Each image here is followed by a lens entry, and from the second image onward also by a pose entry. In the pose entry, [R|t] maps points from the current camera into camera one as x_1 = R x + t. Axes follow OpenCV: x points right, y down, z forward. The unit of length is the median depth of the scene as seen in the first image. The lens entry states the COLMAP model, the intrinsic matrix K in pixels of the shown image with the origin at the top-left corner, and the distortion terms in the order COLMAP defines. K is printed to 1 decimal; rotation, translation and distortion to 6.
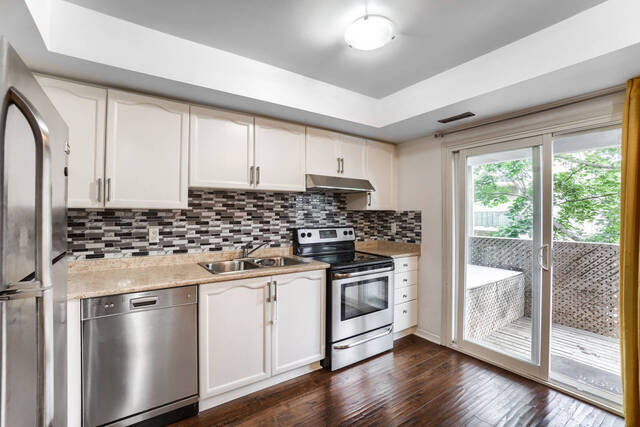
lens RADIAL K [[288.2, 0, 323.6], [0, 288.2, 212.2], [0, 0, 1]] dist [-0.048203, 0.015108]
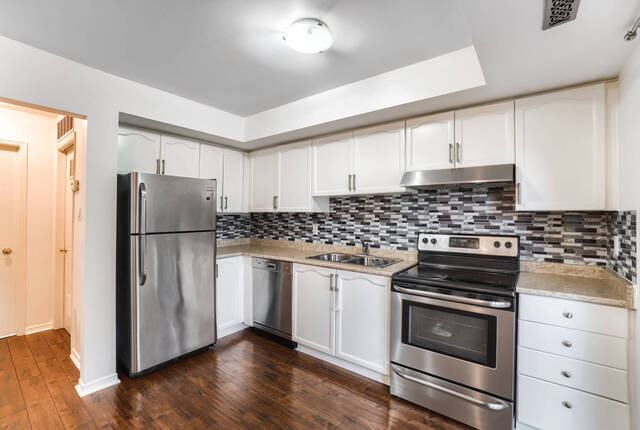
lens RADIAL K [[284.3, 0, 326.4], [0, 284.3, 215.2], [0, 0, 1]] dist [-0.039450, 0.001161]
pose [[0.309572, -0.002062, -0.950874, 0.720178], [-0.001676, 0.999995, -0.002714, 0.006621], [0.950875, 0.002434, 0.309567, 0.490337]]
